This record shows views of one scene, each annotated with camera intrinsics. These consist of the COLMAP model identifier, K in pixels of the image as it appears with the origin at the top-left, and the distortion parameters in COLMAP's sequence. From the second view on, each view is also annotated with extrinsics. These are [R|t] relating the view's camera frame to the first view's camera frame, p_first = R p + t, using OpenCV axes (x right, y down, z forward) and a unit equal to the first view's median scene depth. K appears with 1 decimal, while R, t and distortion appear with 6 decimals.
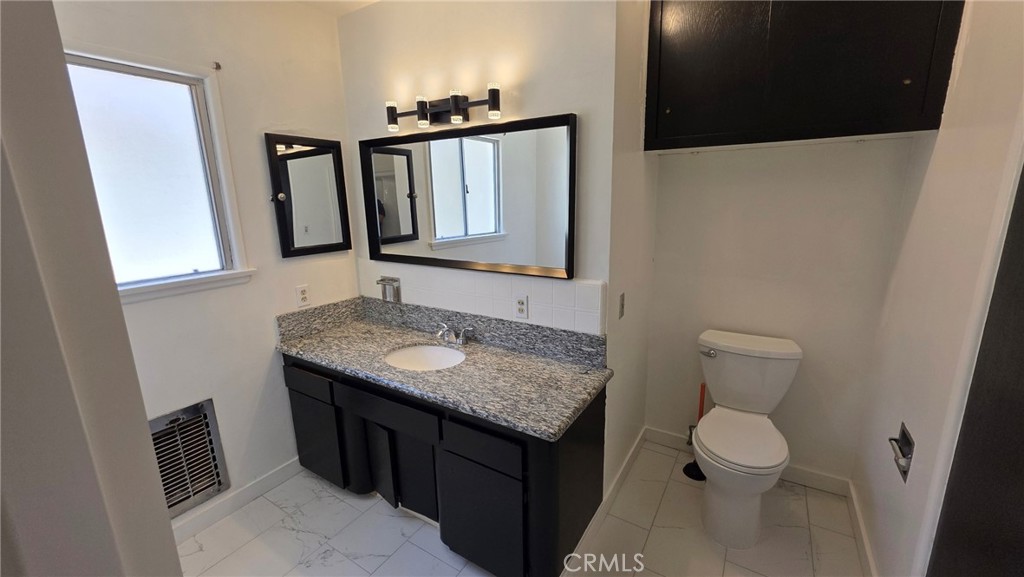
lens RADIAL K [[407.3, 0, 512.1], [0, 407.3, 287.0], [0, 0, 1]] dist [0.002878, 0.000304]
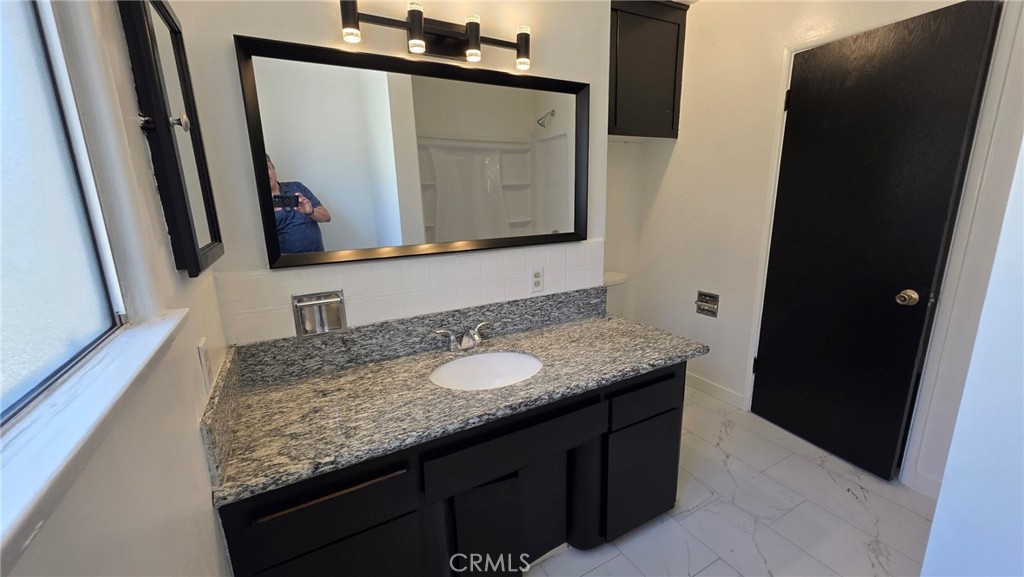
lens RADIAL K [[407.3, 0, 511.3], [0, 407.3, 288.1], [0, 0, 1]] dist [0.002878, 0.000304]
pose [[0.486531, -0.192055, 0.852292, -0.810772], [0.201723, 0.973873, 0.104299, -0.042354], [-0.850056, 0.121183, 0.512562, 0.567907]]
